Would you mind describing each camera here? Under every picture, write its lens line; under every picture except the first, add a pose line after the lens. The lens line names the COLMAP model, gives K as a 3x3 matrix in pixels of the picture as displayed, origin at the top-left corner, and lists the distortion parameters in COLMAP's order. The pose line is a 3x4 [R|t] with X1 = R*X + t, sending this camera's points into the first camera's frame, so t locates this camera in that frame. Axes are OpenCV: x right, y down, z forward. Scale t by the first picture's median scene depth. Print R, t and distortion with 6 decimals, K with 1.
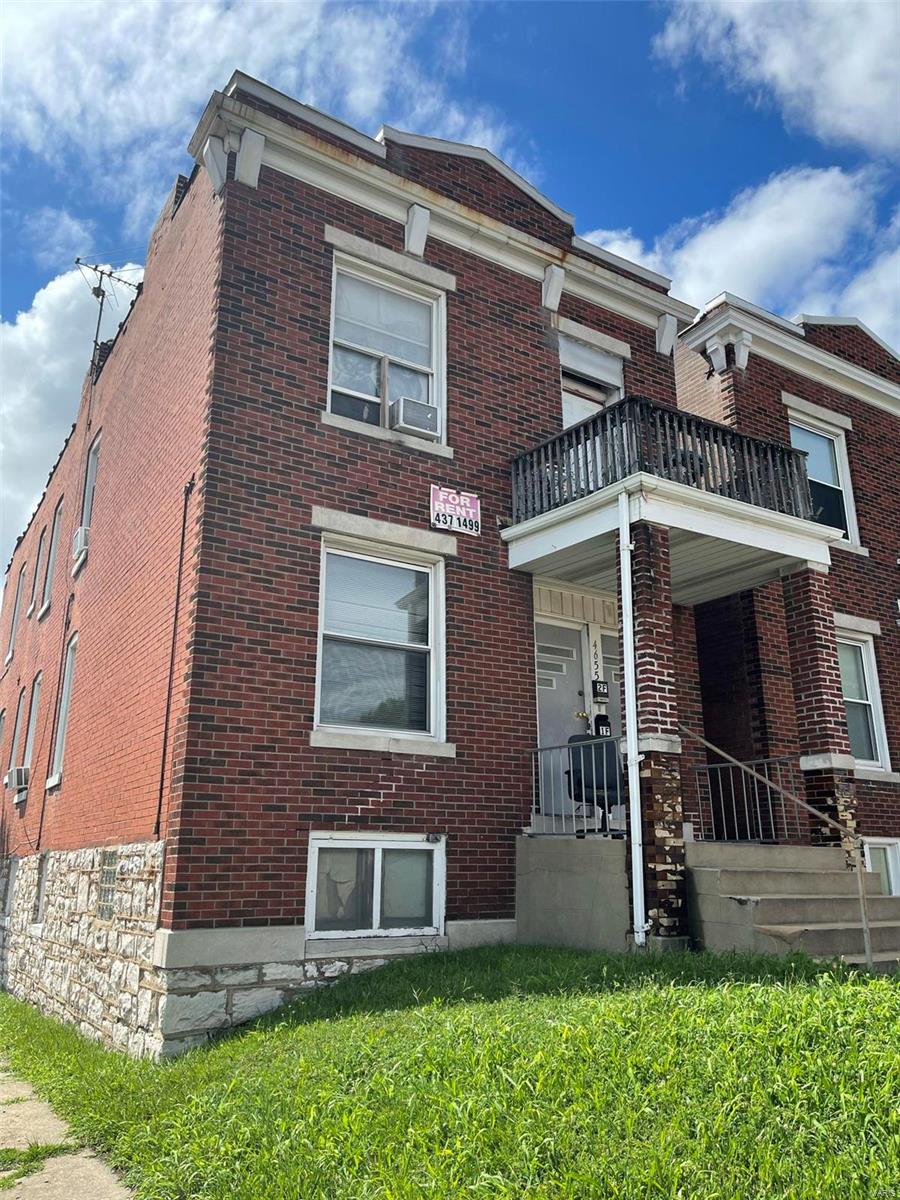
lens RADIAL K [[899.3, 0, 450.0], [0, 899.3, 600.0], [0, 0, 1]] dist [0.029698, -0.001320]
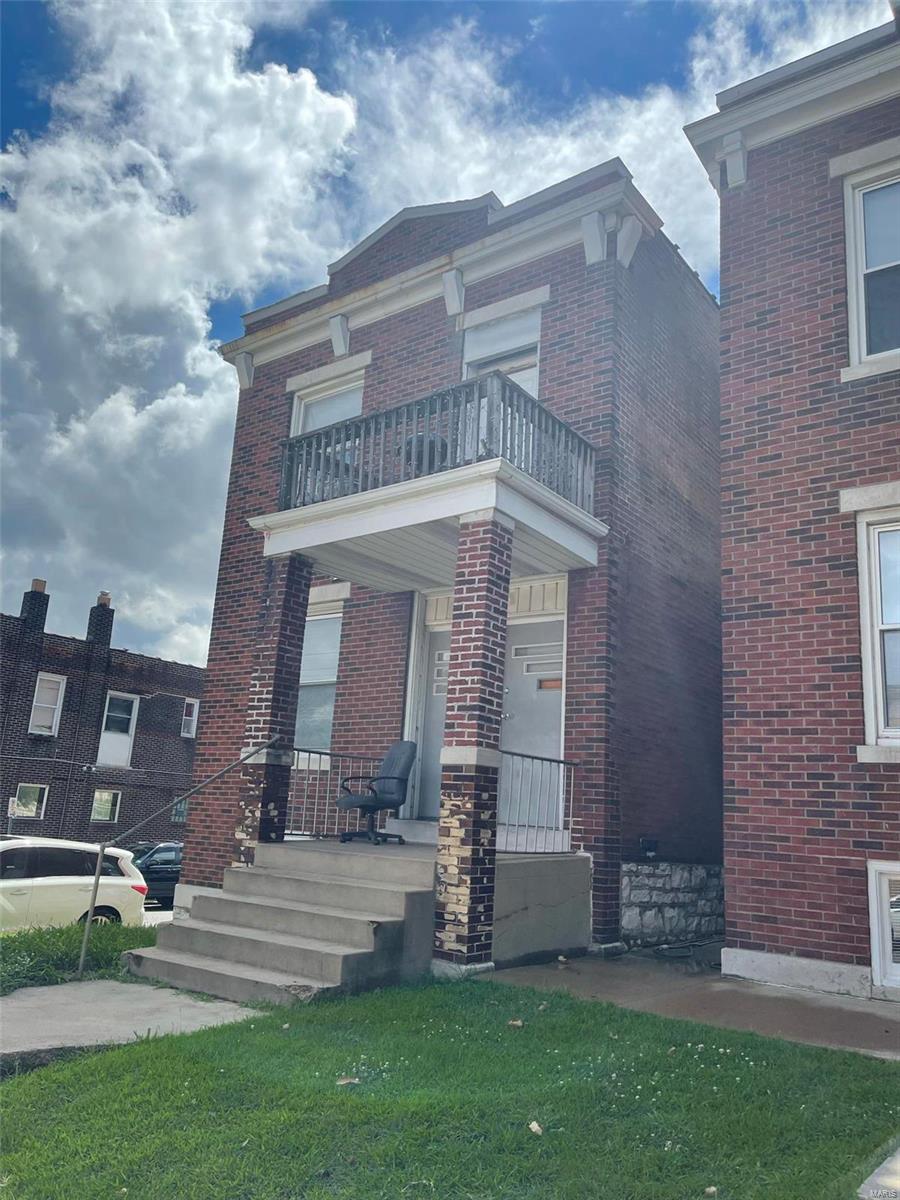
lens RADIAL K [[896.8, 0, 444.2], [0, 896.8, 600.0], [0, 0, 1]] dist [0.084996, -0.124143]
pose [[0.353444, -0.207419, -0.912170, 1.121016], [0.210111, 0.967796, -0.138655, 0.142587], [0.911554, -0.142650, 0.385643, 0.651766]]
